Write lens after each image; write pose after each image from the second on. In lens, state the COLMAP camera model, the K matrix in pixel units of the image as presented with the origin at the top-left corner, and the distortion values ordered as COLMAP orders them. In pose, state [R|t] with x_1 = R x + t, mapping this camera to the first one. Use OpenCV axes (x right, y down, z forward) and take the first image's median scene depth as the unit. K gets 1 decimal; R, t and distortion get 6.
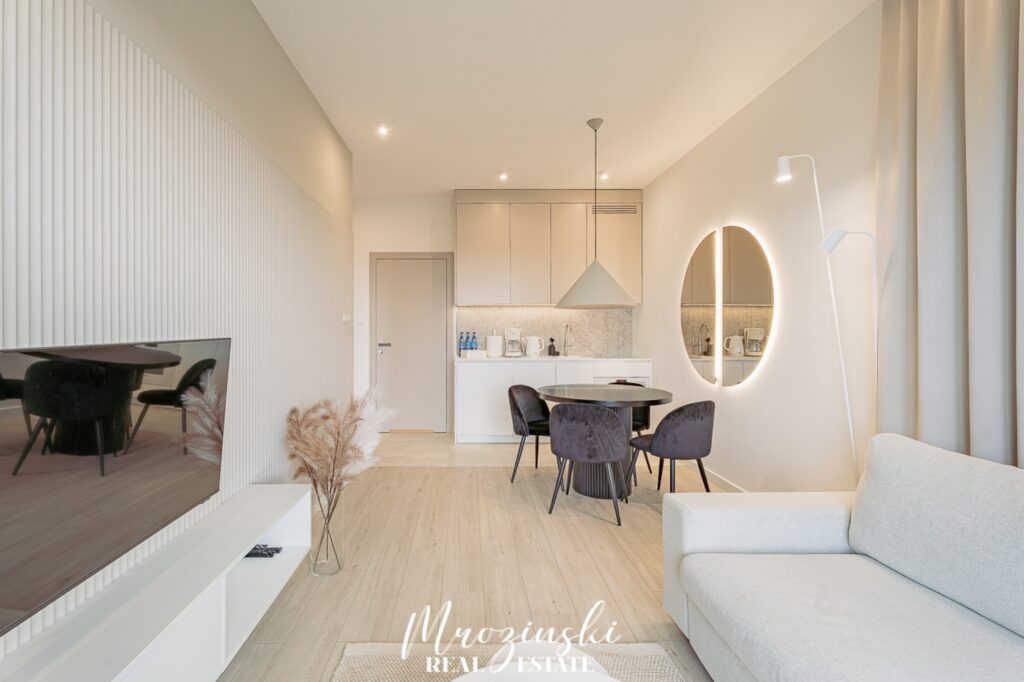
lens RADIAL K [[459.4, 0, 514.5], [0, 459.4, 330.8], [0, 0, 1]] dist [0.001043, 0.000413]
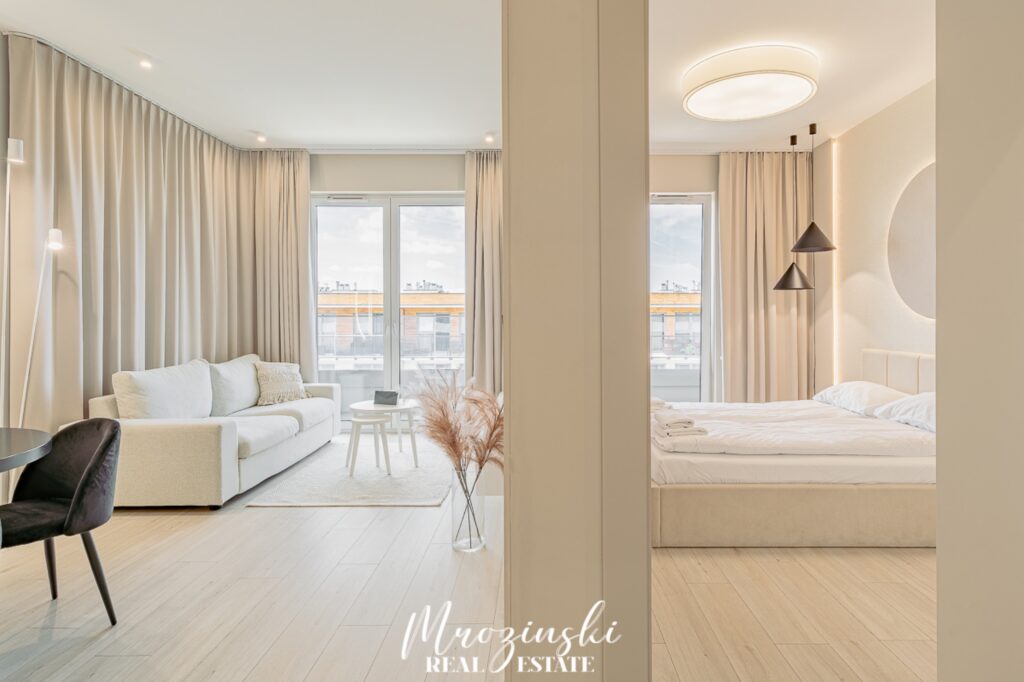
lens RADIAL K [[547.7, 0, 543.4], [0, 547.7, 310.5], [0, 0, 1]] dist [0.000747, 0.001079]
pose [[-0.995447, 0.007683, 0.095011, -0.509287], [0.007206, 0.999960, -0.005362, 0.019418], [-0.095049, -0.004653, -0.995462, 1.606290]]
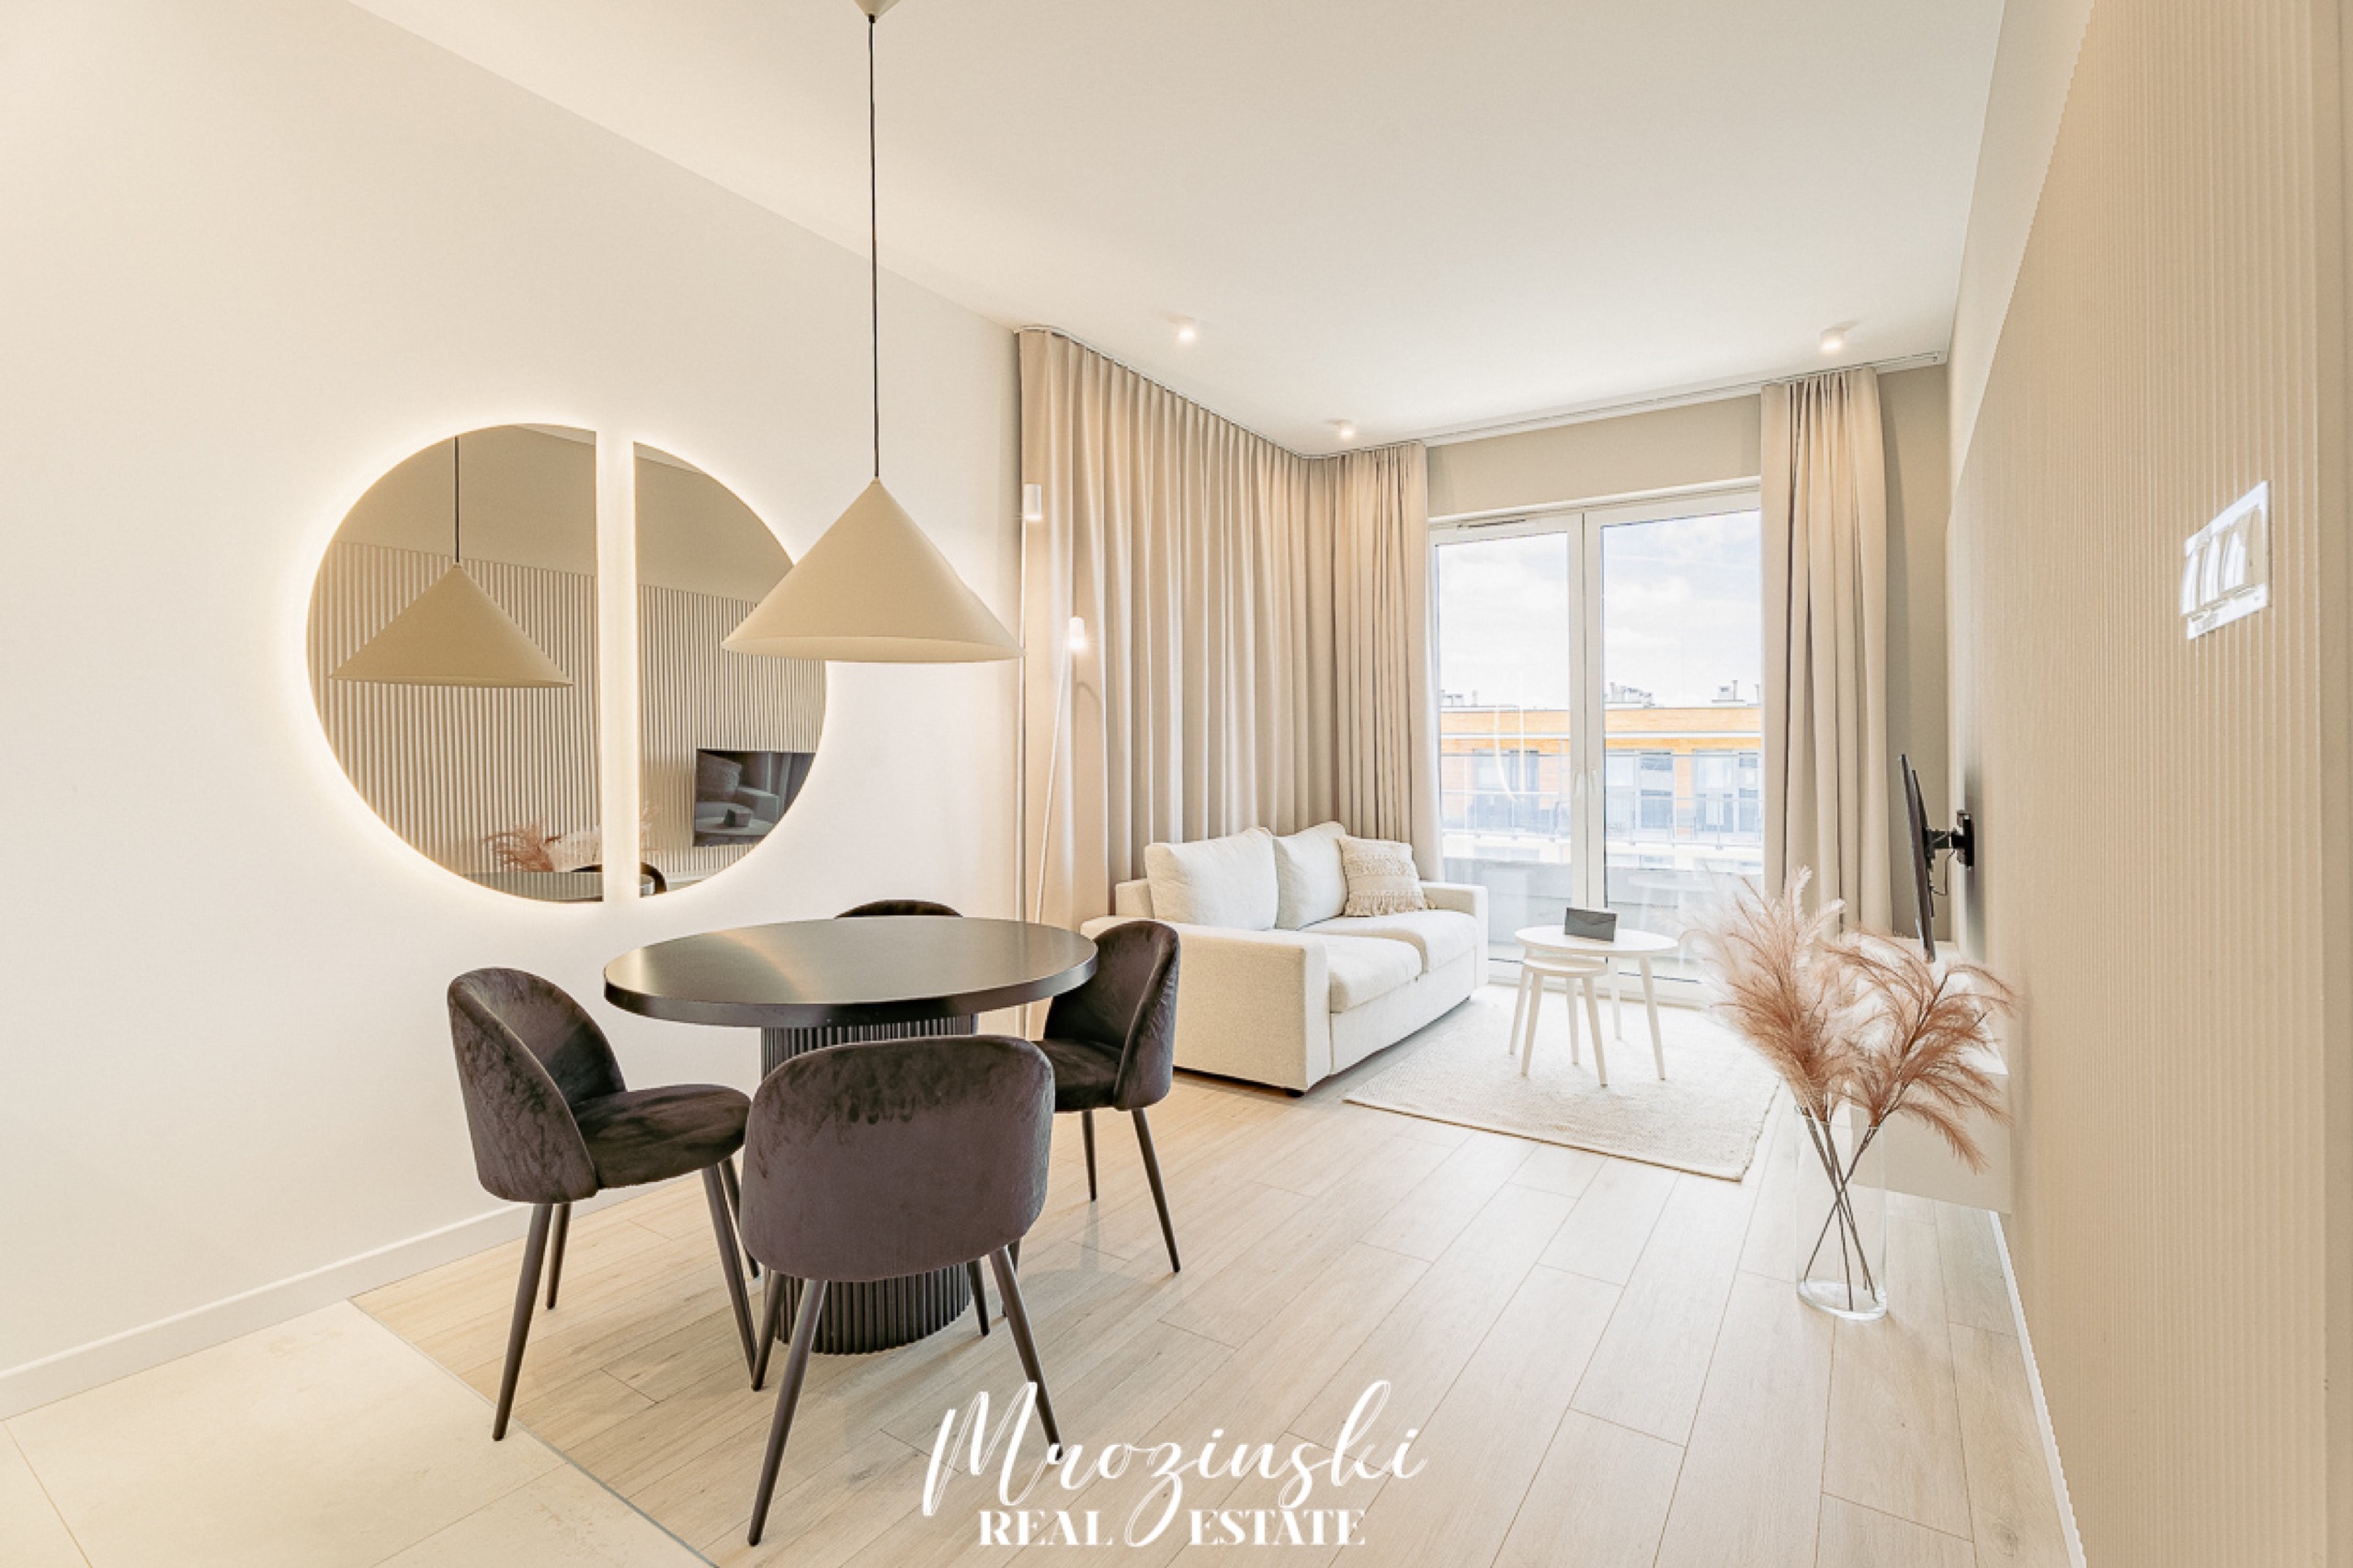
lens RADIAL K [[1055.6, 0, 1182.1], [0, 1055.6, 760.5], [0, 0, 1]] dist [0.001043, 0.000413]
pose [[-0.770162, -0.001462, 0.637846, -0.412795], [0.003482, 0.999973, 0.006497, 0.019501], [-0.637839, 0.007224, -0.770136, 1.572536]]
